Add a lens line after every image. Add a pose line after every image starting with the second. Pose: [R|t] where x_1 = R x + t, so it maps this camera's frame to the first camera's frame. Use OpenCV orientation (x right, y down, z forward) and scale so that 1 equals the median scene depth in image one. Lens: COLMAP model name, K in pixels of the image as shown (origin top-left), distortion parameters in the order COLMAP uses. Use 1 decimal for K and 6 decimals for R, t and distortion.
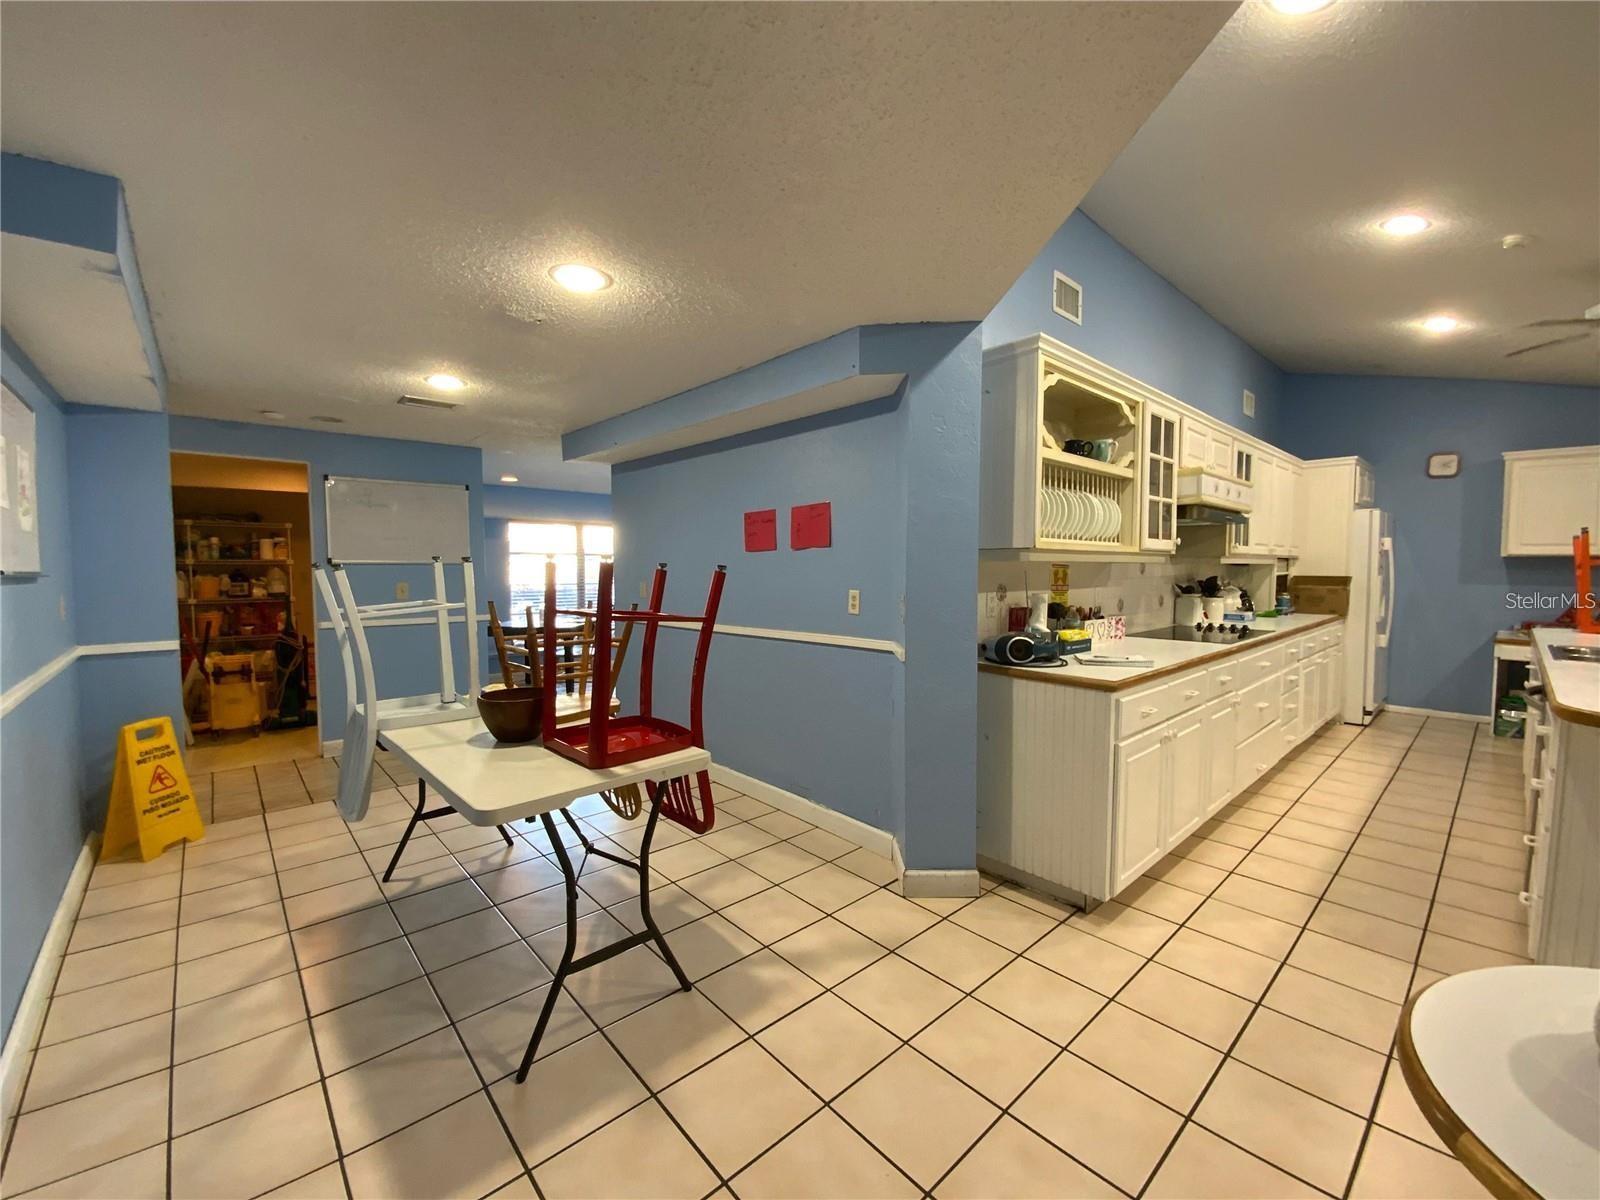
lens RADIAL K [[660.7, 0, 806.5], [0, 660.7, 599.9], [0, 0, 1]] dist [0.000479, -0.000026]
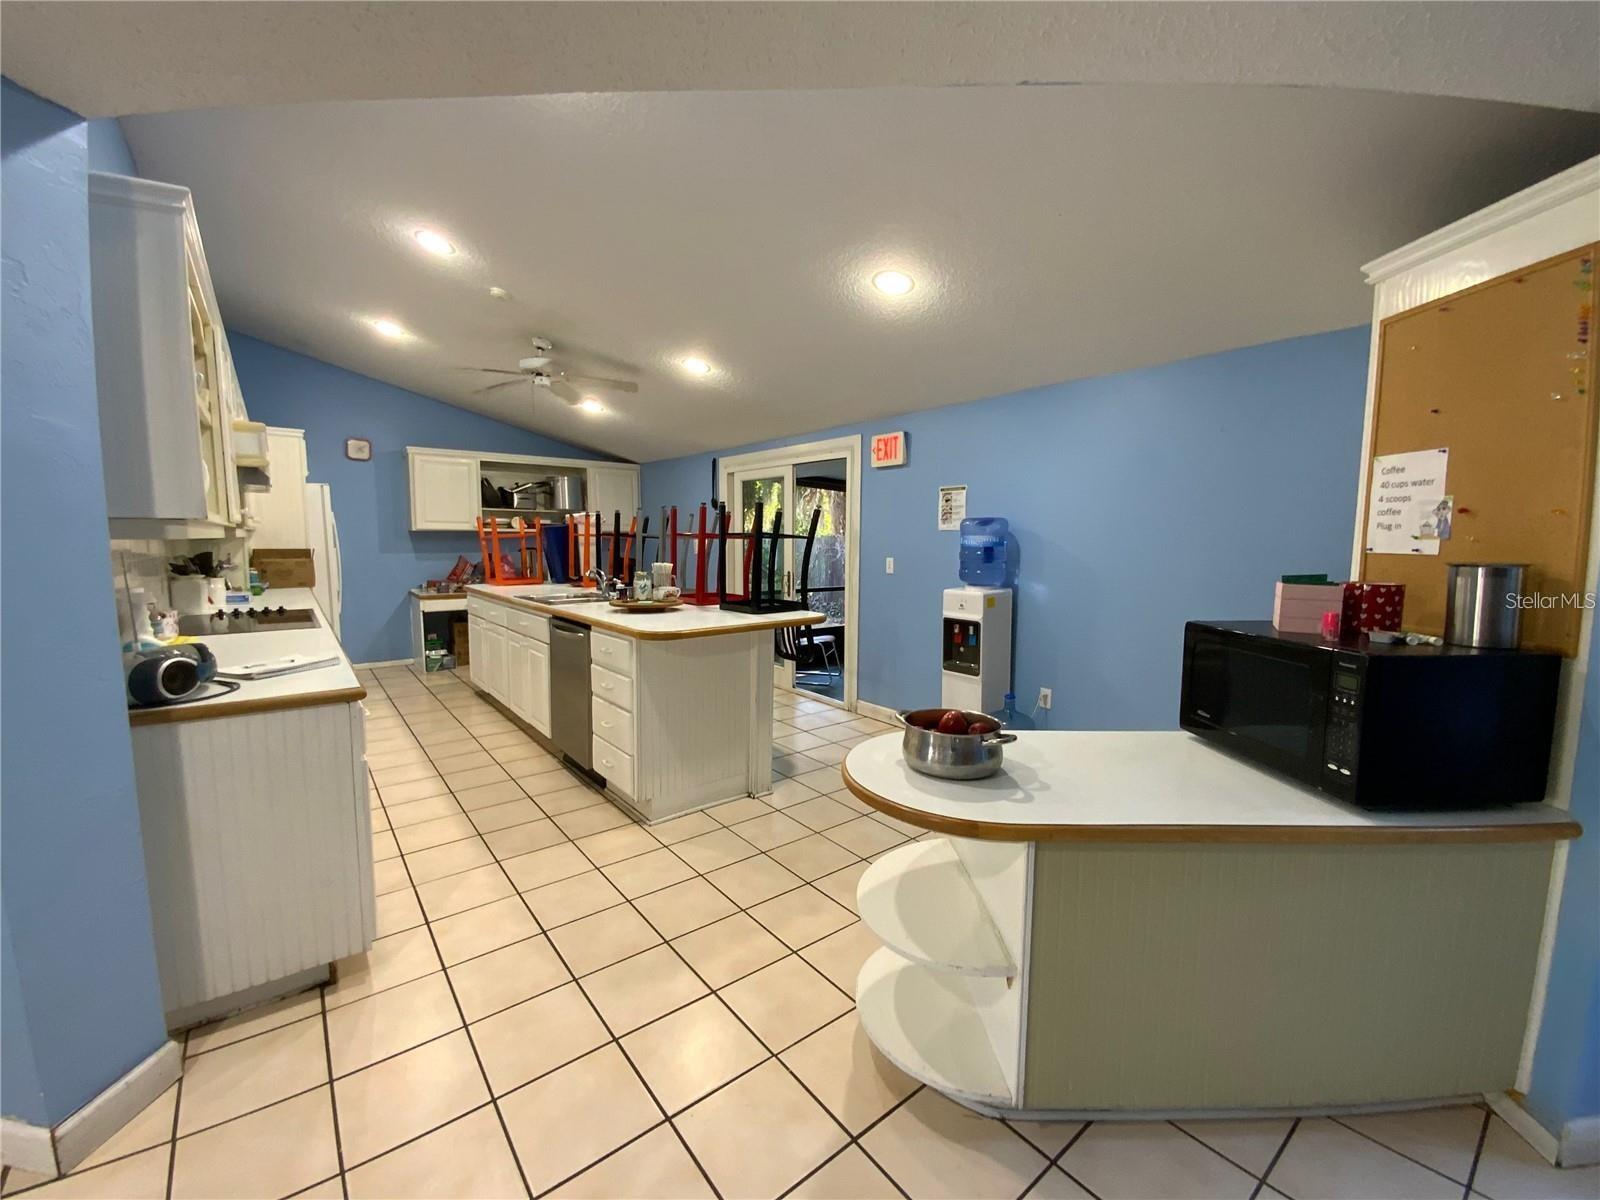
lens RADIAL K [[645.4, 0, 797.7], [0, 645.4, 604.7], [0, 0, 1]] dist [0.029102, -0.018872]
pose [[0.079755, -0.104306, 0.991342, -0.206746], [0.046754, 0.993807, 0.100804, -0.026591], [-0.995717, 0.038309, 0.084137, 0.277570]]
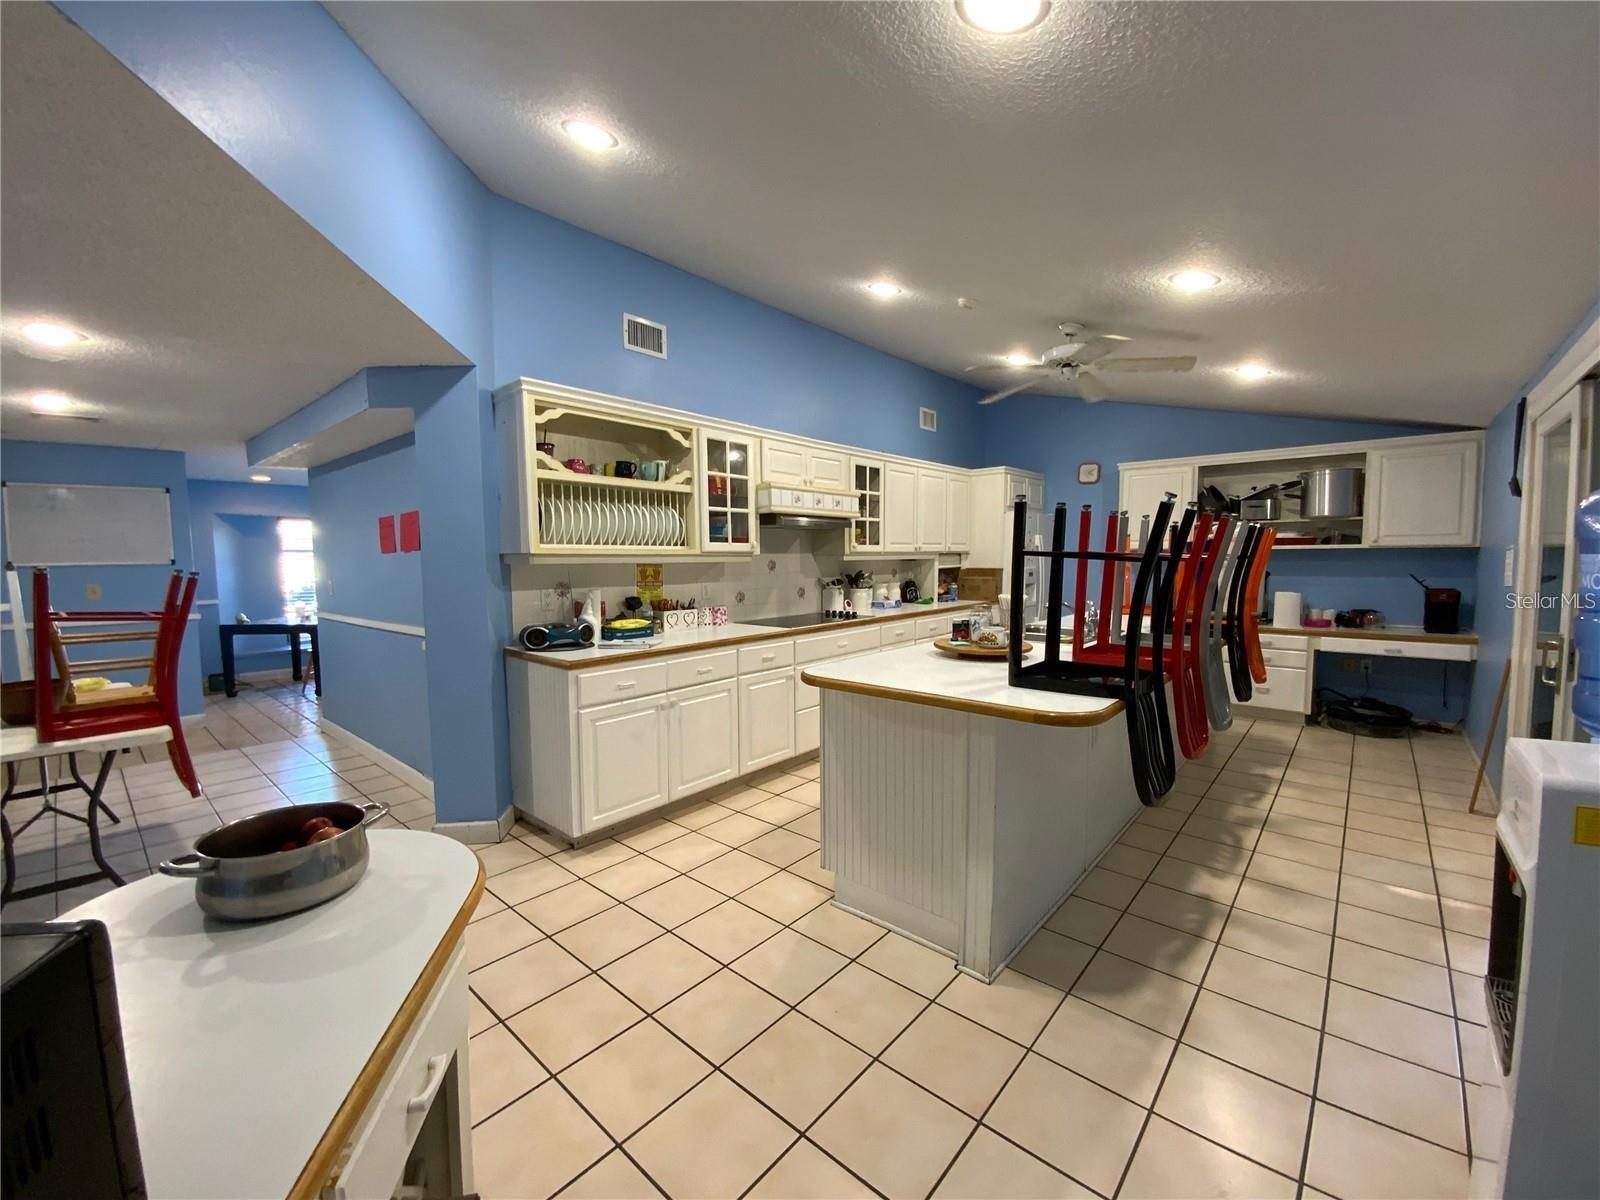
lens RADIAL K [[645.4, 0, 797.7], [0, 645.4, 604.7], [0, 0, 1]] dist [0.029102, -0.018872]
pose [[0.994651, -0.015418, 0.102133, 0.558250], [0.012925, 0.999603, 0.025030, -0.007477], [-0.102478, -0.023576, 0.994456, -0.190115]]
